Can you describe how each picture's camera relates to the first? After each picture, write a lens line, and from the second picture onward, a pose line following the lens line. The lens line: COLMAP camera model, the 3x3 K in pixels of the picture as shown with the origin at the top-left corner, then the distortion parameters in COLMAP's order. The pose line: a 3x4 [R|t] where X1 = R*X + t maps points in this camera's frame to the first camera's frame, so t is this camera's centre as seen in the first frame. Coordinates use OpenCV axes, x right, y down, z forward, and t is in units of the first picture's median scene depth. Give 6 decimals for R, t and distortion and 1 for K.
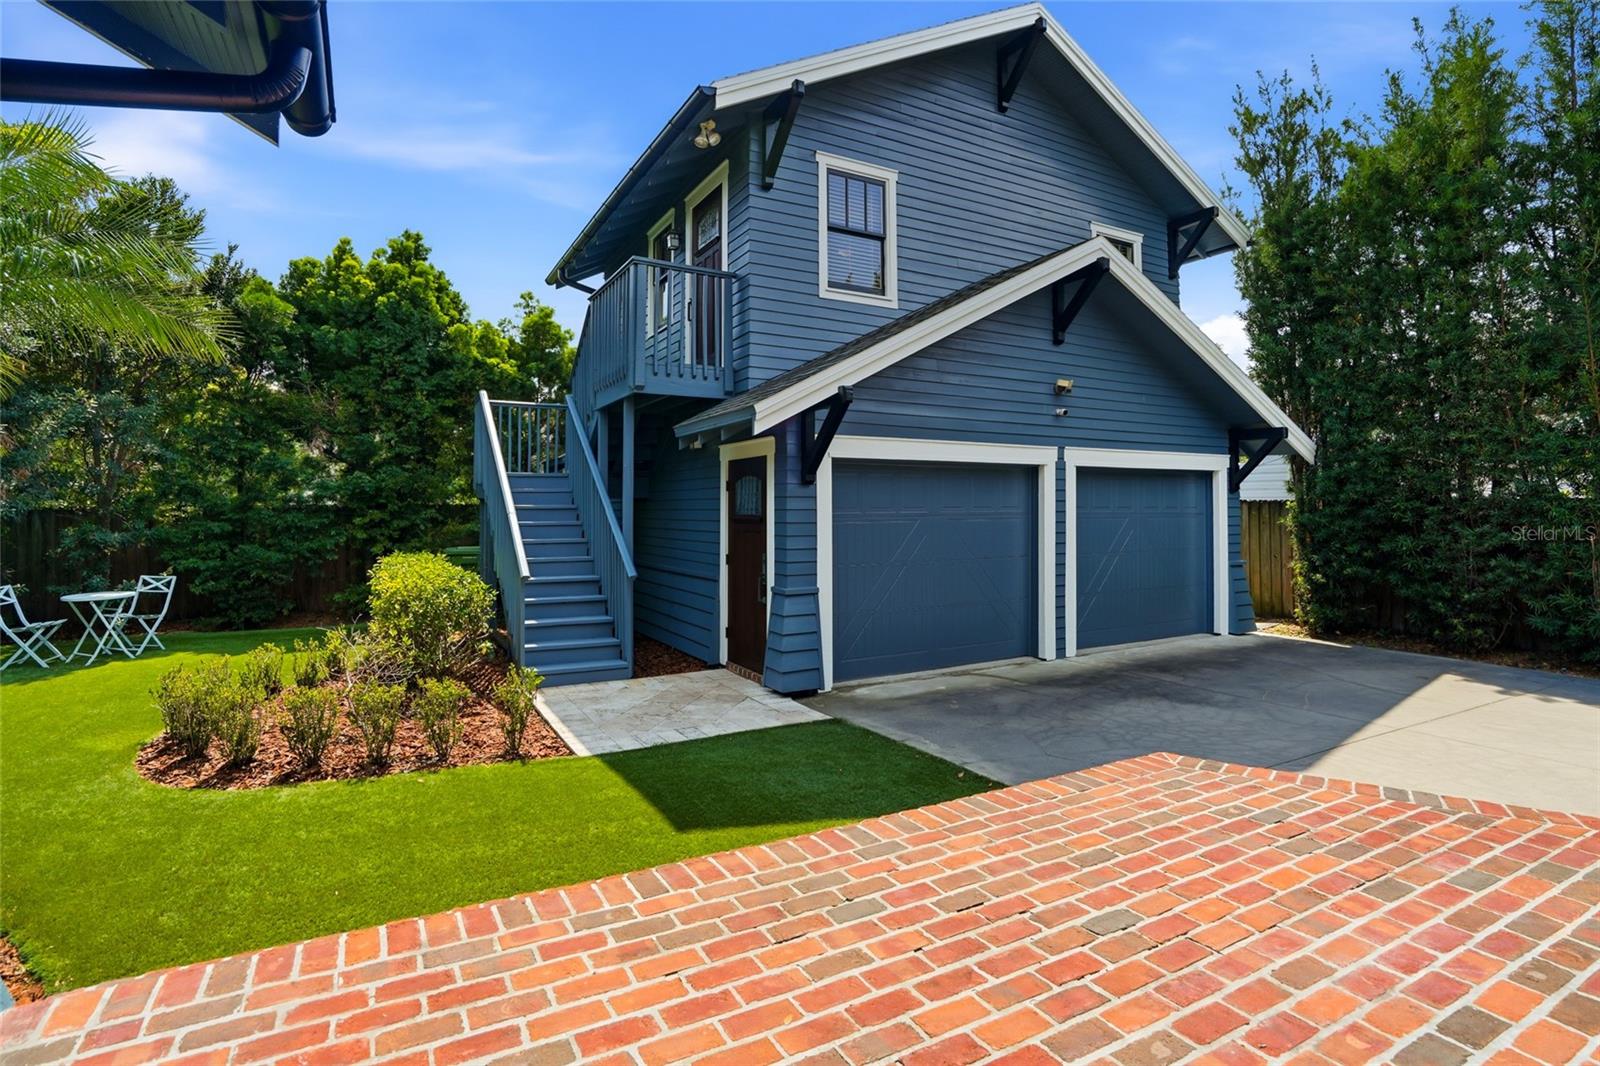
lens RADIAL K [[780.0, 0, 788.7], [0, 780.0, 510.7], [0, 0, 1]] dist [-0.059300, 0.023843]
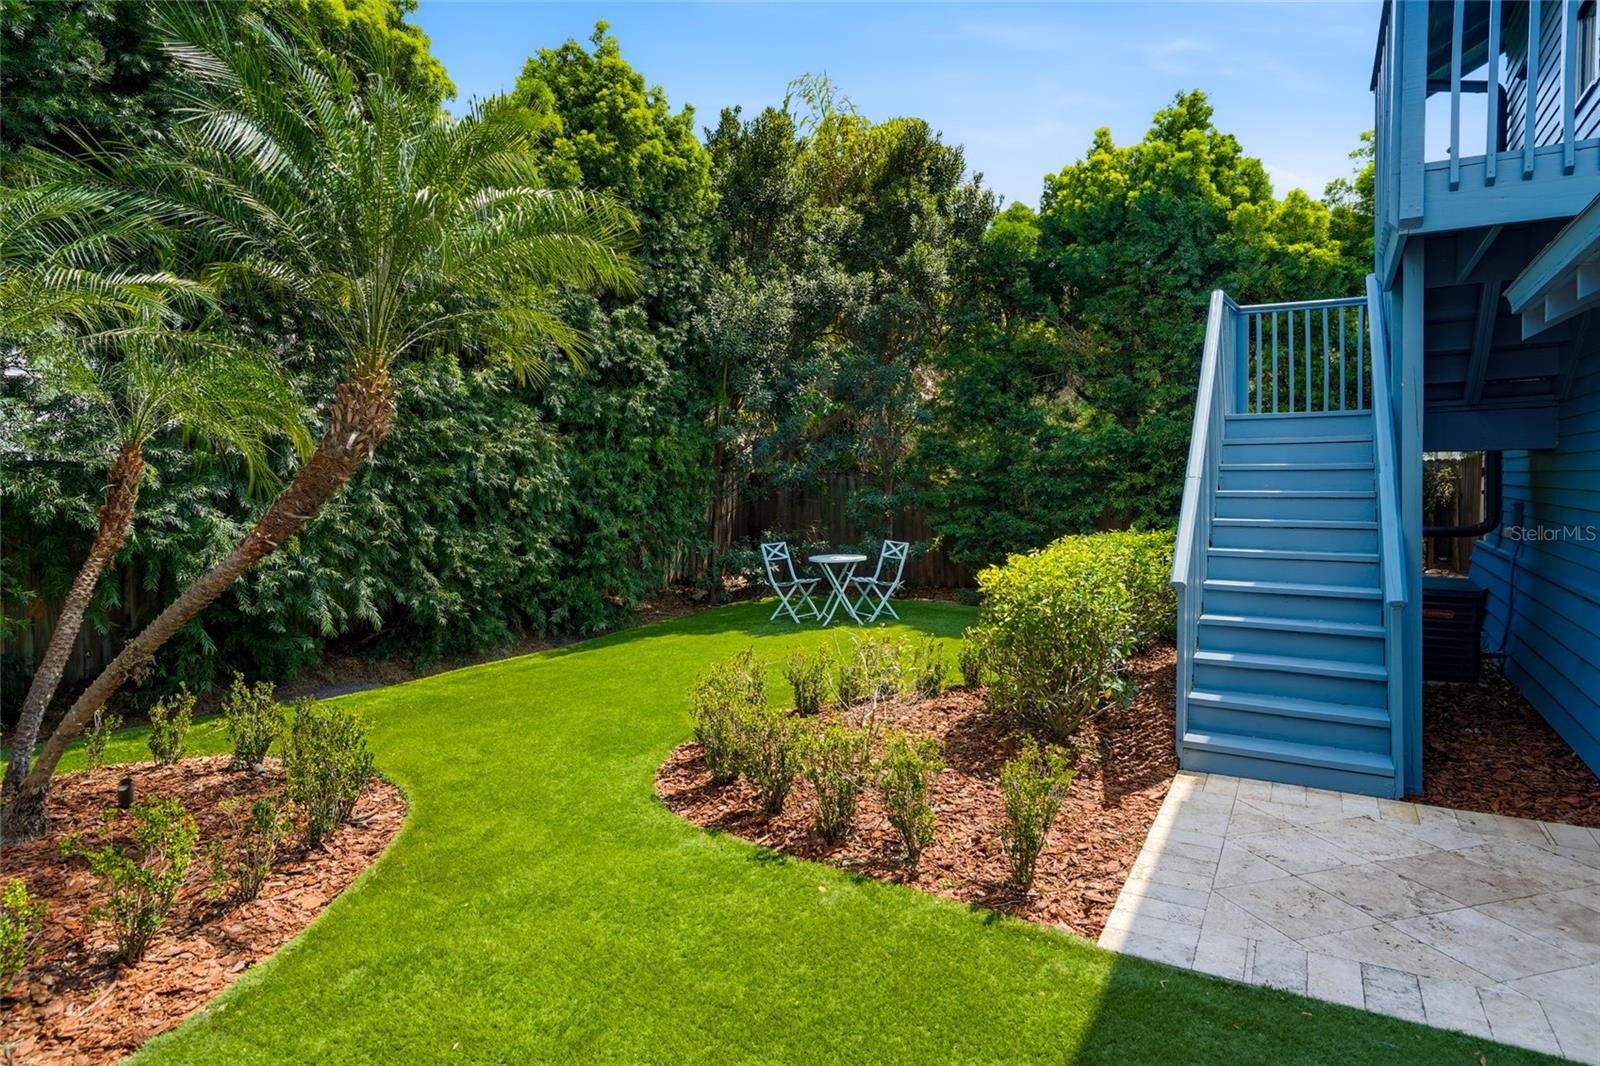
lens RADIAL K [[907.7, 0, 798.9], [0, 907.7, 497.7], [0, 0, 1]] dist [-0.033473, 0.030722]
pose [[0.520973, 0.022322, -0.853281, 0.063919], [0.000905, 0.999643, 0.026703, 0.000182], [0.853572, -0.014683, 0.520767, 0.243781]]
